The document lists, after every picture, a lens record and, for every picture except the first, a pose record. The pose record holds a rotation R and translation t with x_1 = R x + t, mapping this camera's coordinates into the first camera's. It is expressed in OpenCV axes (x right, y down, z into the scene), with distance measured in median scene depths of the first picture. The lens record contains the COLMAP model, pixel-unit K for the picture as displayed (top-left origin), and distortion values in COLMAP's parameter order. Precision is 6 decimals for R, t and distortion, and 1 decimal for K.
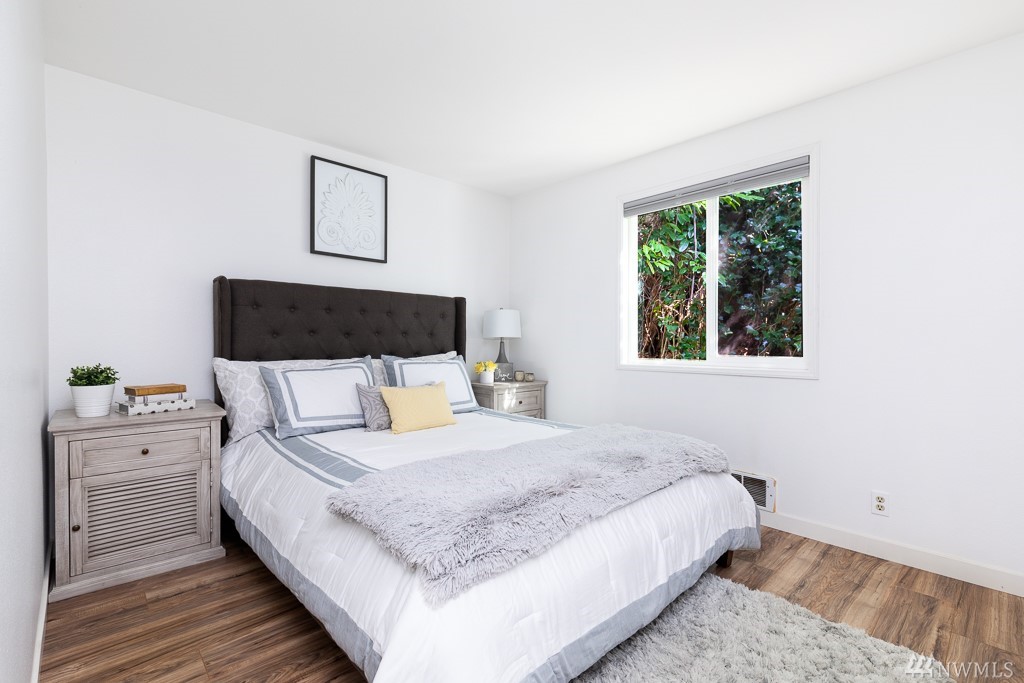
lens RADIAL K [[462.5, 0, 511.4], [0, 462.5, 344.0], [0, 0, 1]] dist [0.009208, -0.000274]
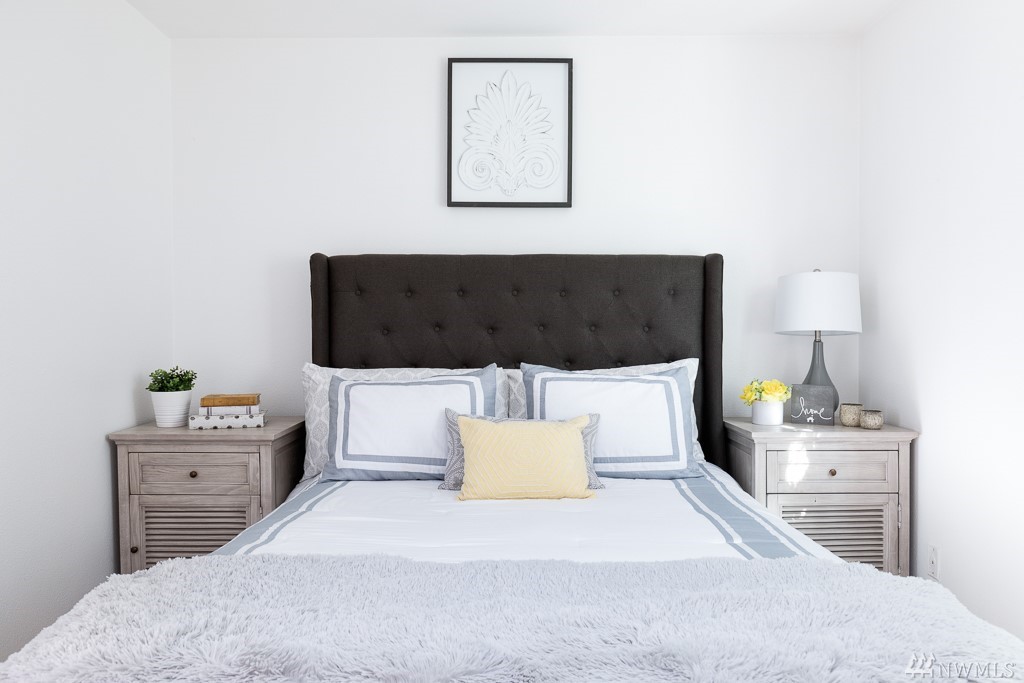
lens RADIAL K [[716.6, 0, 512.1], [0, 716.6, 347.9], [0, 0, 1]] dist [0.001017, -0.000563]
pose [[0.722388, 0.007264, -0.691450, 0.365616], [-0.001909, 0.999962, 0.008511, -0.003930], [0.691486, -0.004828, 0.722374, 0.346419]]
